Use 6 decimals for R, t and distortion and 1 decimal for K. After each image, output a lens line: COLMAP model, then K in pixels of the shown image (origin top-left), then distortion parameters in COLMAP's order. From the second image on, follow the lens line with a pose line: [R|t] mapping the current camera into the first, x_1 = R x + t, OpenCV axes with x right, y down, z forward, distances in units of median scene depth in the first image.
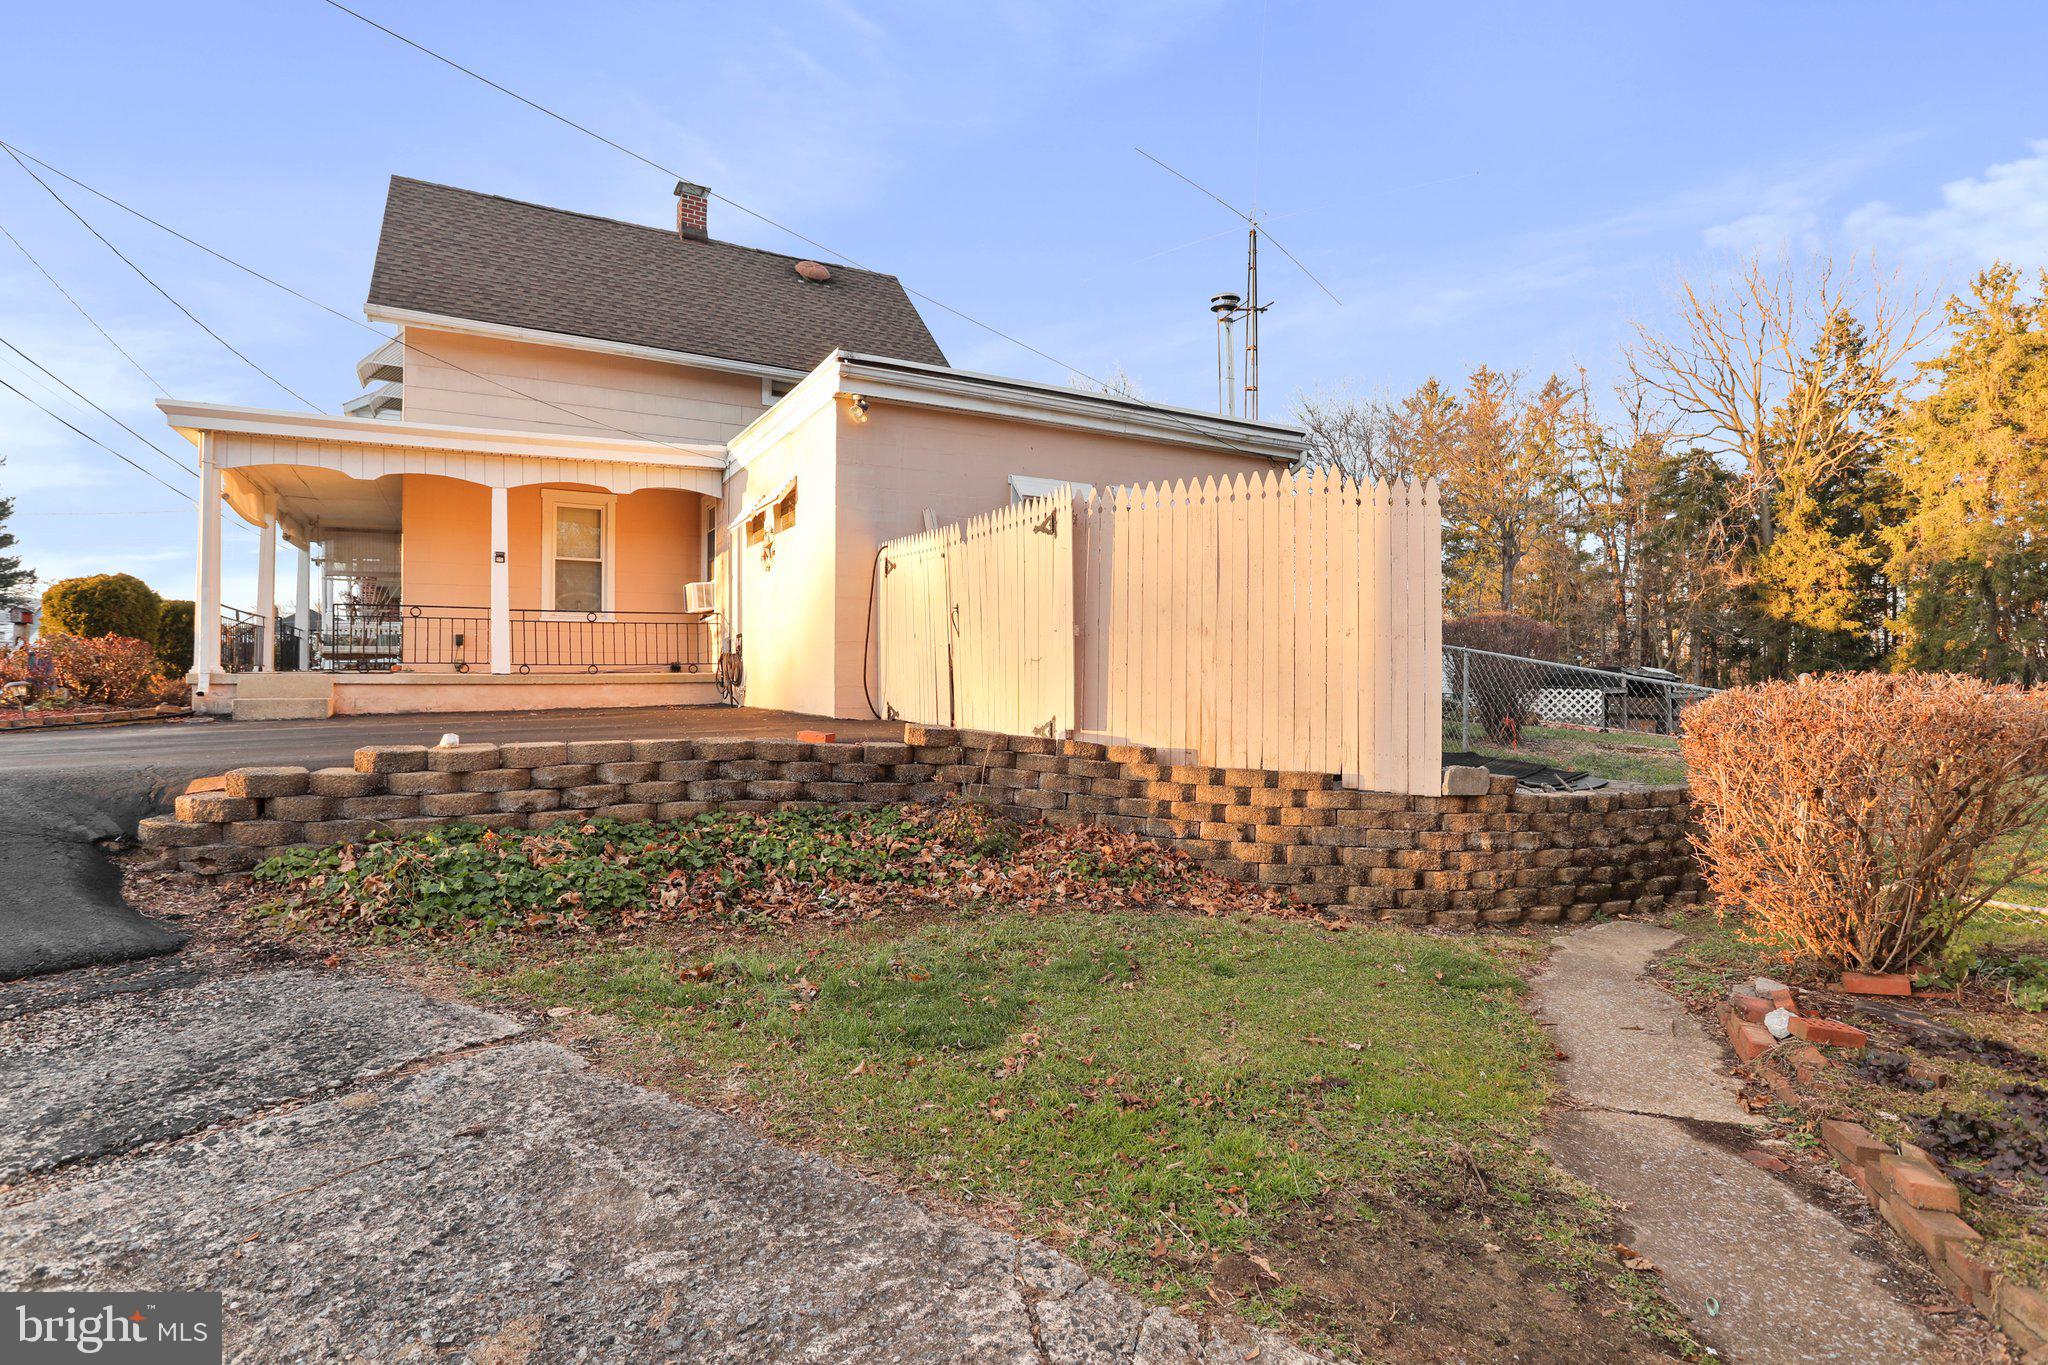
lens RADIAL K [[1003.3, 0, 1036.3], [0, 1003.3, 660.7], [0, 0, 1]] dist [-0.029571, 0.007605]
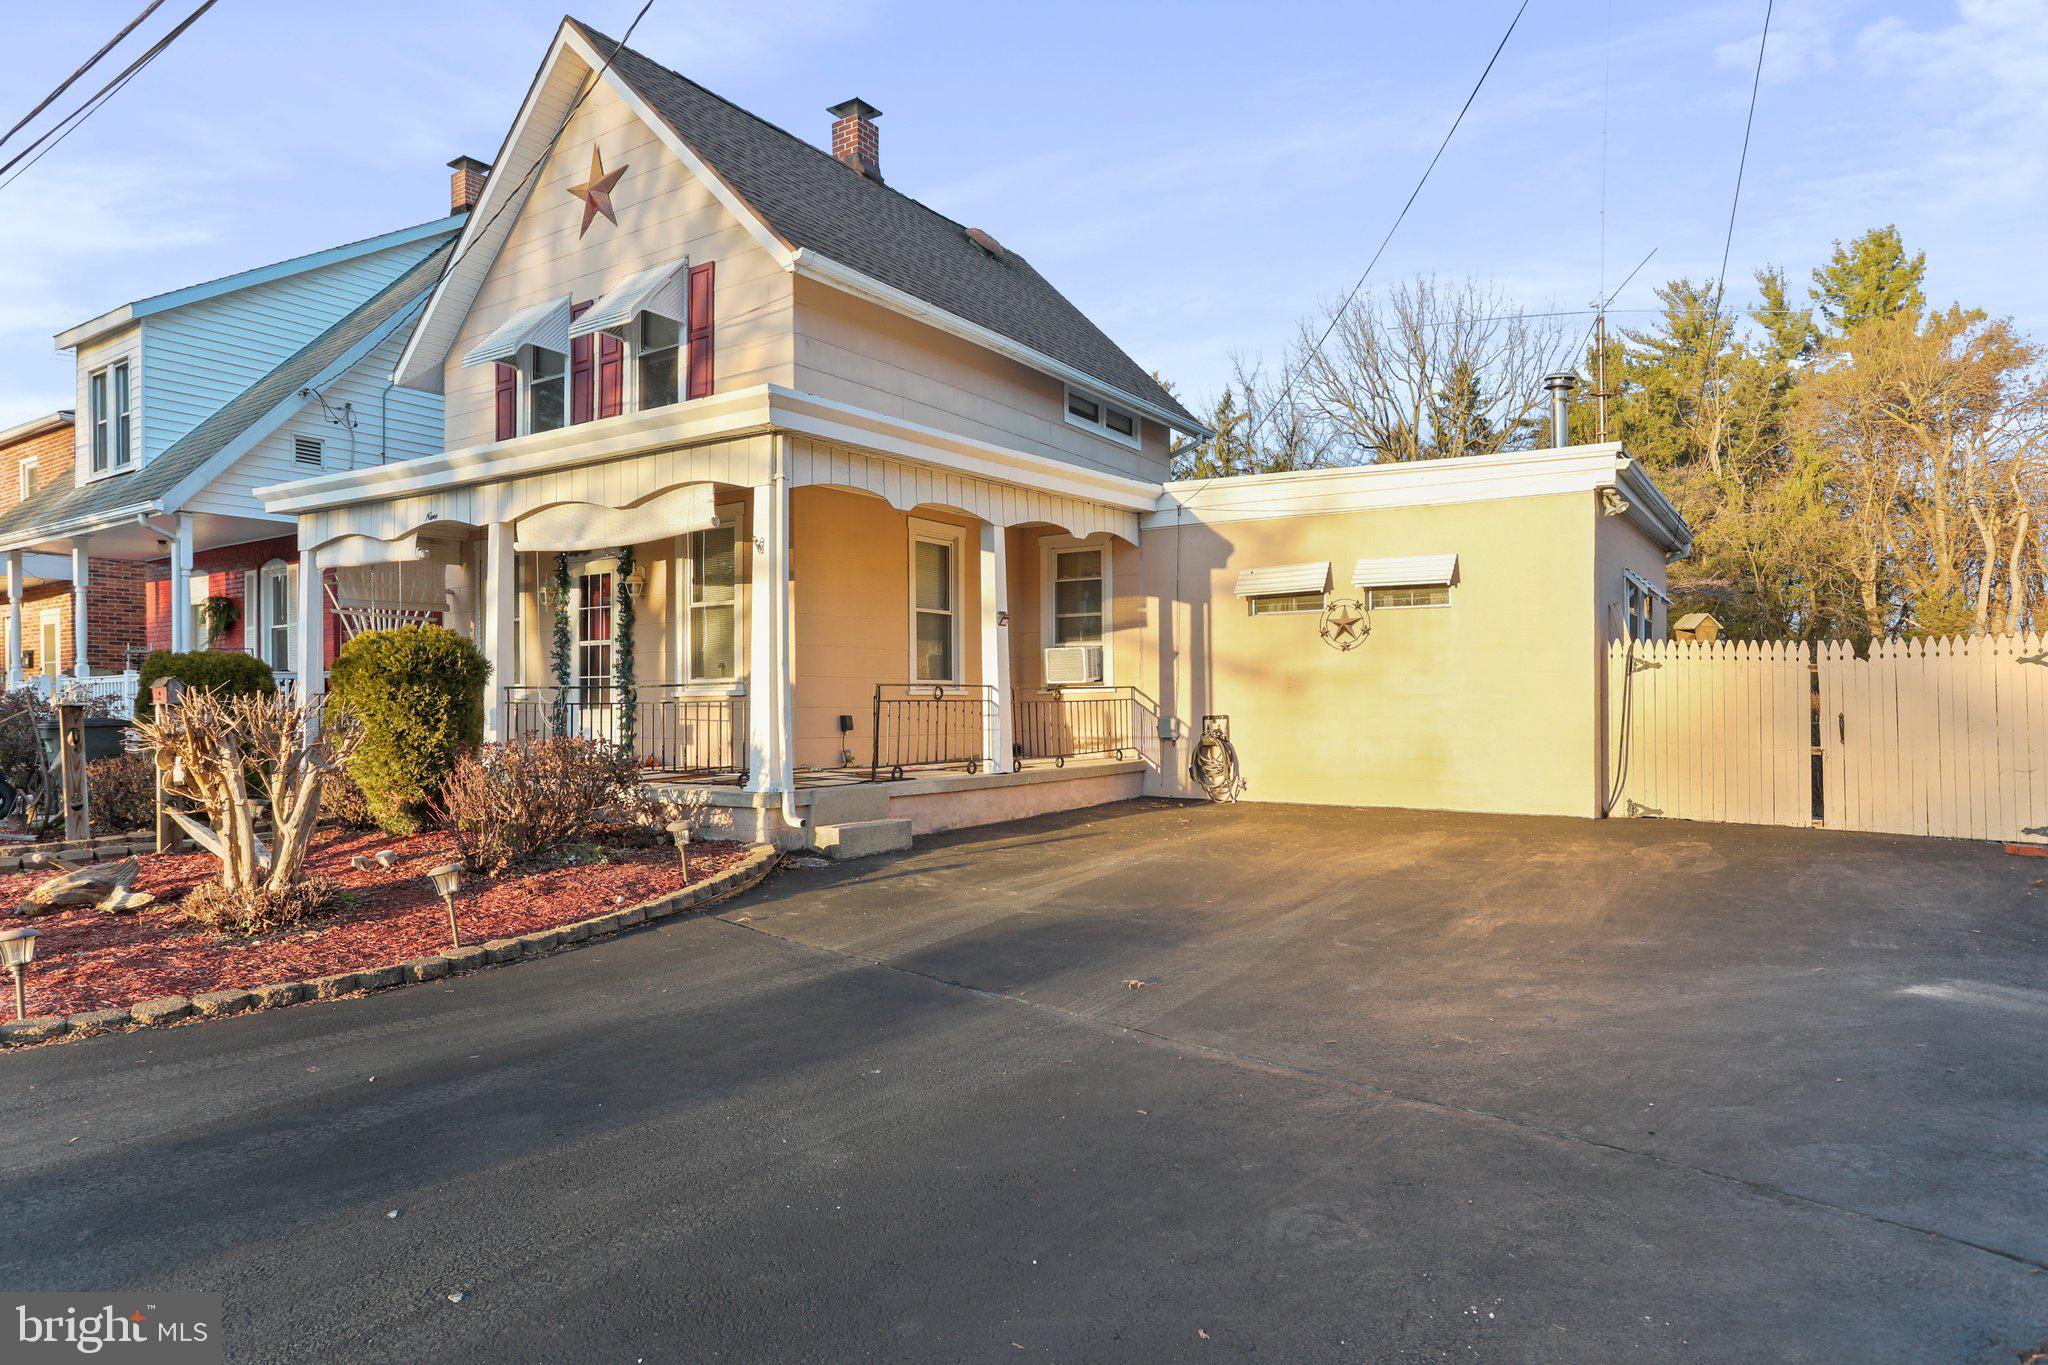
lens RADIAL K [[1263.3, 0, 1037.7], [0, 1263.3, 684.2], [0, 0, 1]] dist [-0.025122, 0.022840]
pose [[0.880280, 0.006300, 0.474413, -1.016591], [-0.006015, 0.999980, -0.002119, -0.054662], [-0.474417, -0.000988, 0.880300, 0.148707]]
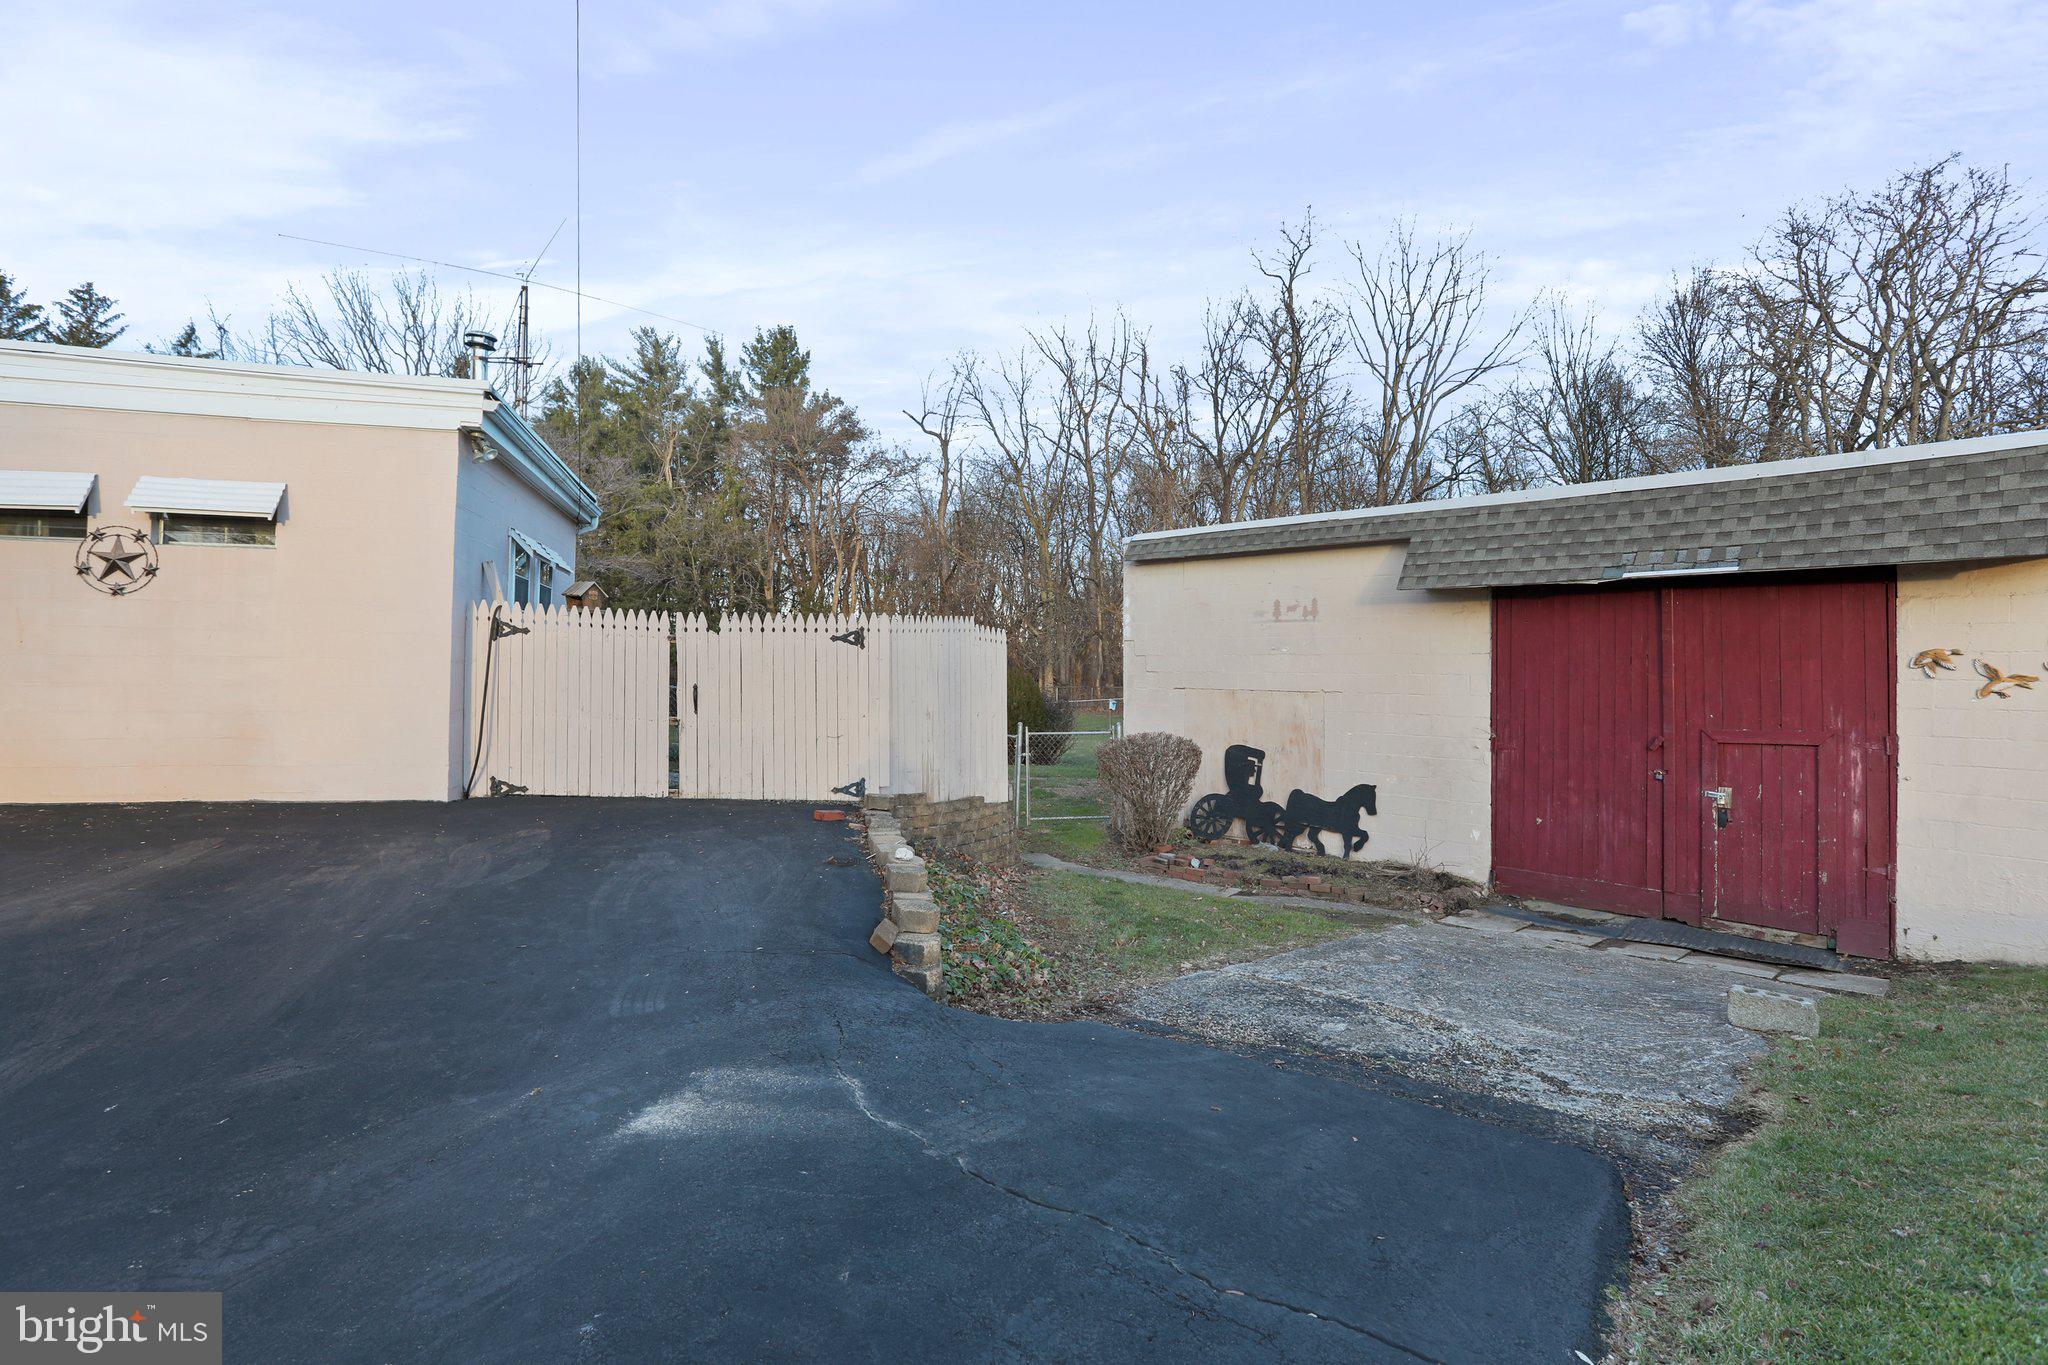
lens RADIAL K [[1003.3, 0, 1011.9], [0, 1003.3, 664.1], [0, 0, 1]] dist [-0.029571, 0.007605]
pose [[0.254970, 0.007960, 0.966916, -0.731766], [-0.034082, 0.999419, 0.000759, -0.063050], [-0.966348, -0.033148, 0.255093, 0.257274]]
